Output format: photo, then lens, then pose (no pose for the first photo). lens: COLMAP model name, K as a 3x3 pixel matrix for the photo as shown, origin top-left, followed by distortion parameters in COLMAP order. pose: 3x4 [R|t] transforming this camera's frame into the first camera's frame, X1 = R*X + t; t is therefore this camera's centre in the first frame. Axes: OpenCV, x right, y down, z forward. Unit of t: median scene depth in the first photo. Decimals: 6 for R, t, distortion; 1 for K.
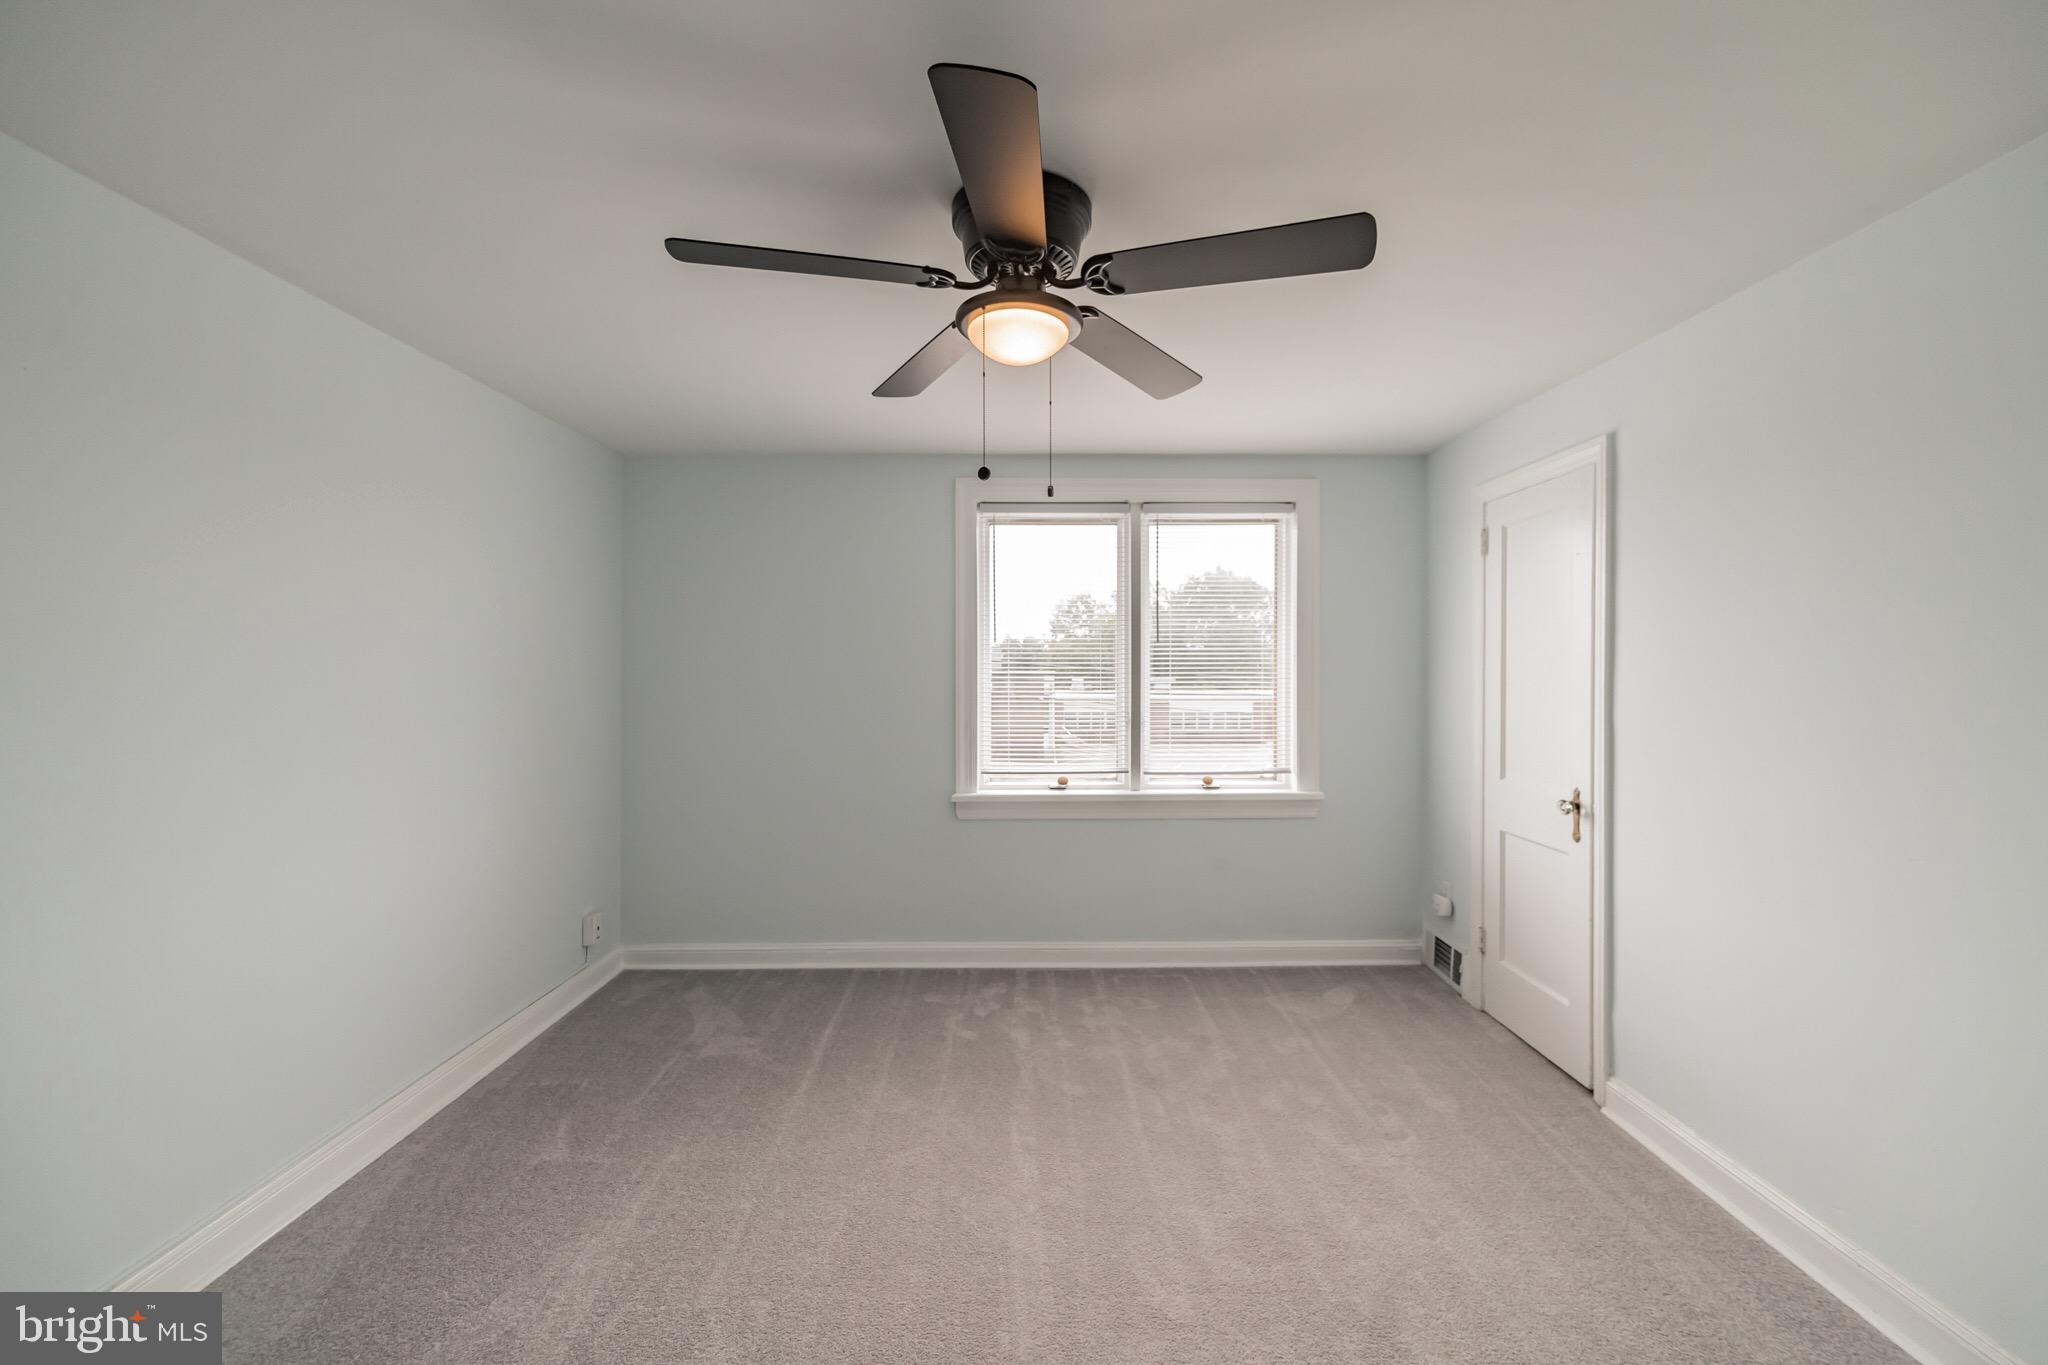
lens RADIAL K [[818.8, 0, 1018.8], [0, 818.8, 682.4], [0, 0, 1]] dist [0.015072, 0.000295]
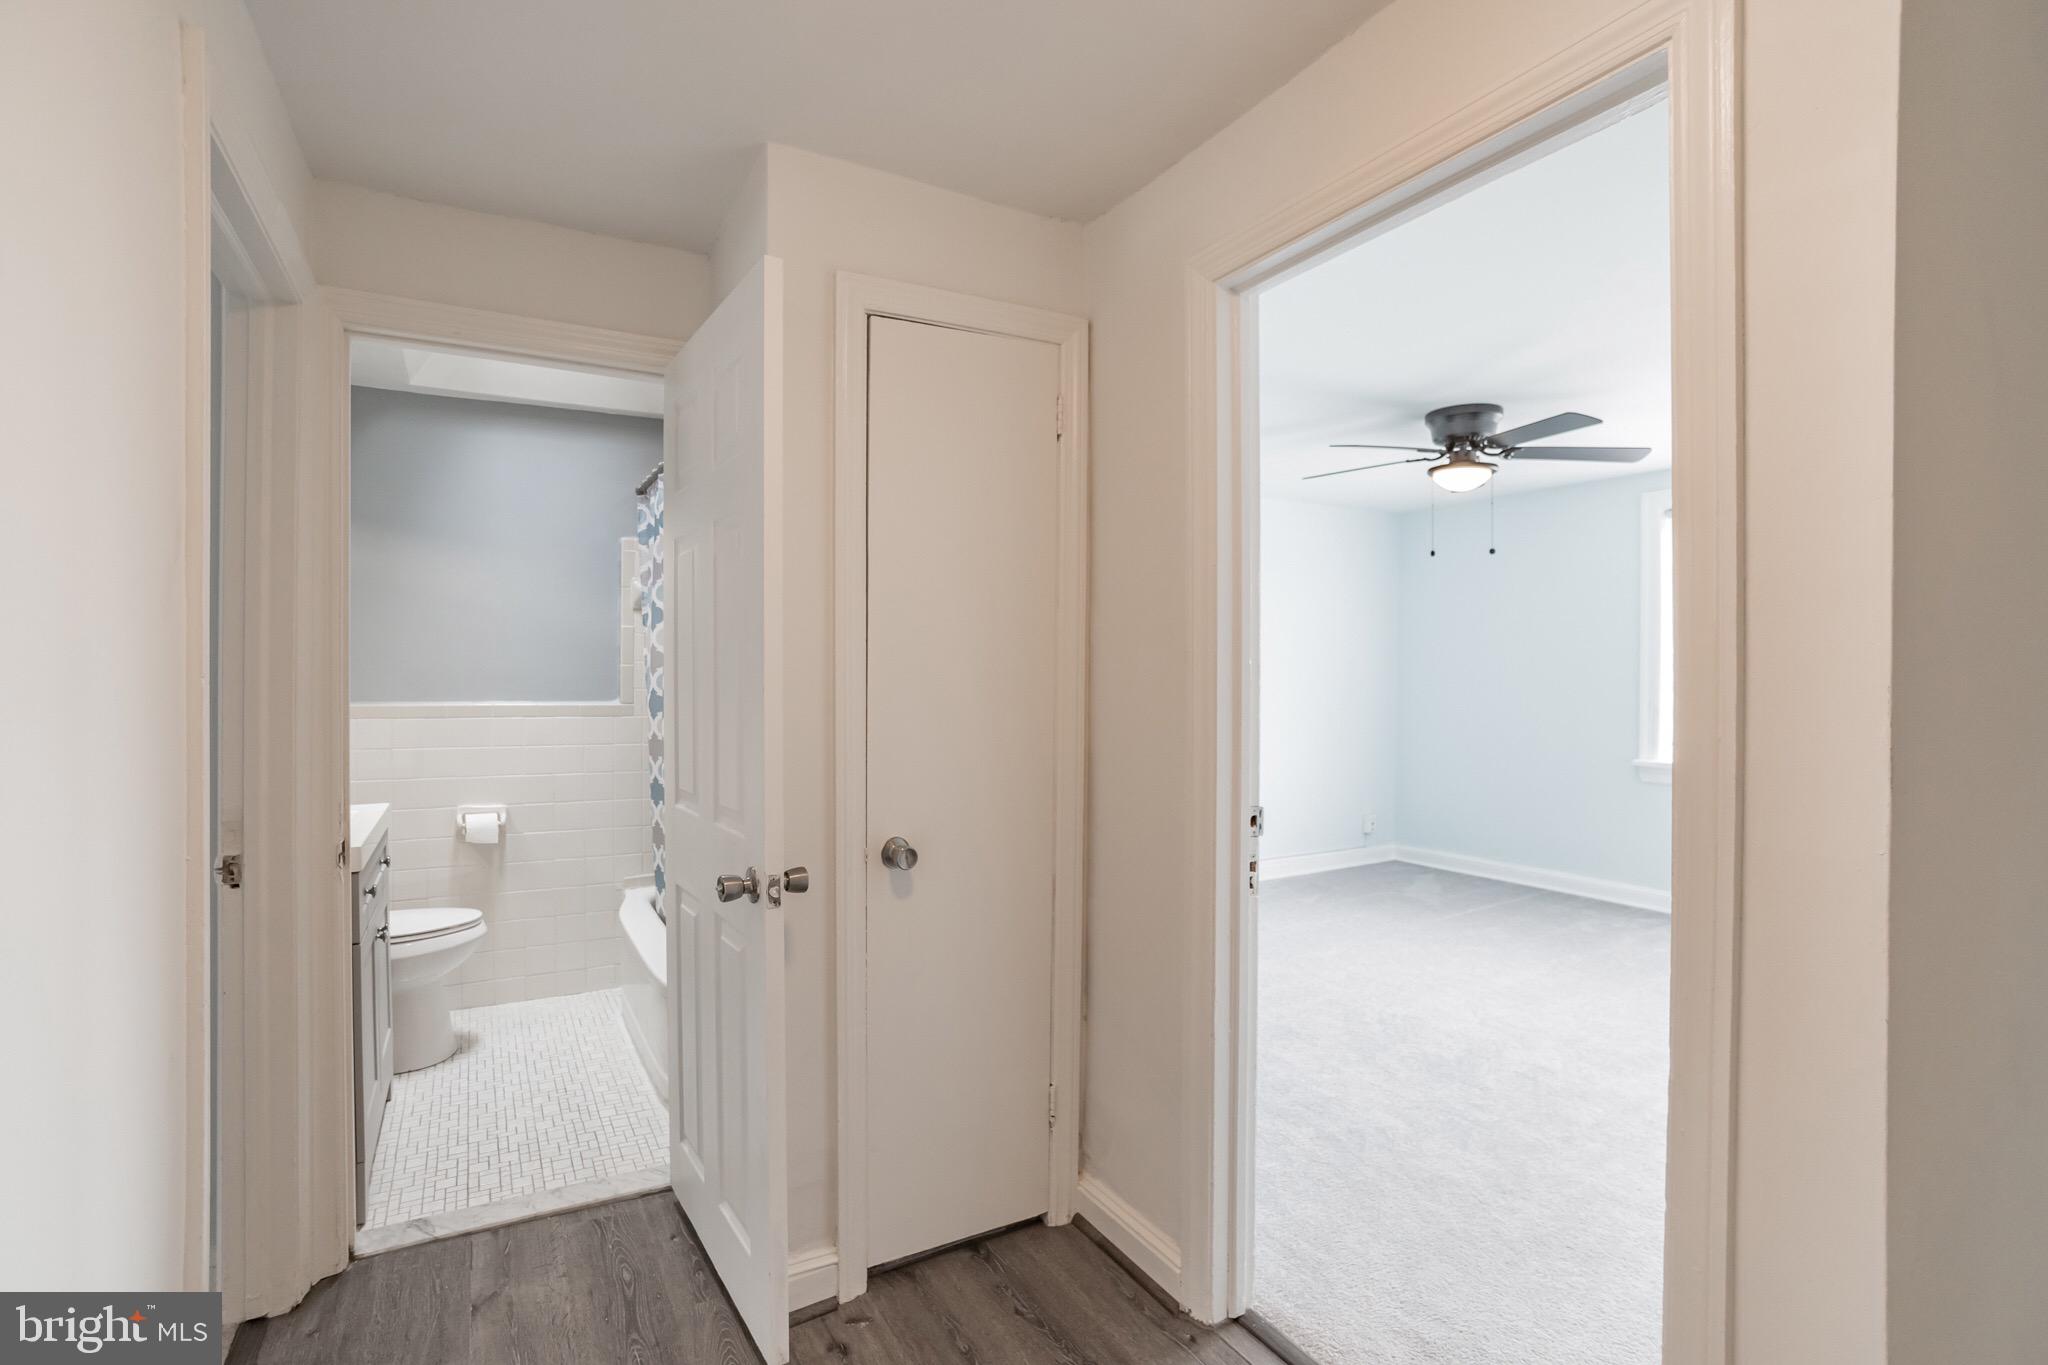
lens RADIAL K [[818.8, 0, 1018.8], [0, 818.8, 682.4], [0, 0, 1]] dist [0.015072, 0.000295]
pose [[0.517757, 0.021082, -0.855268, 0.478580], [-0.014132, 0.999771, 0.016089, 0.017978], [0.855411, 0.003757, 0.517936, -0.385725]]
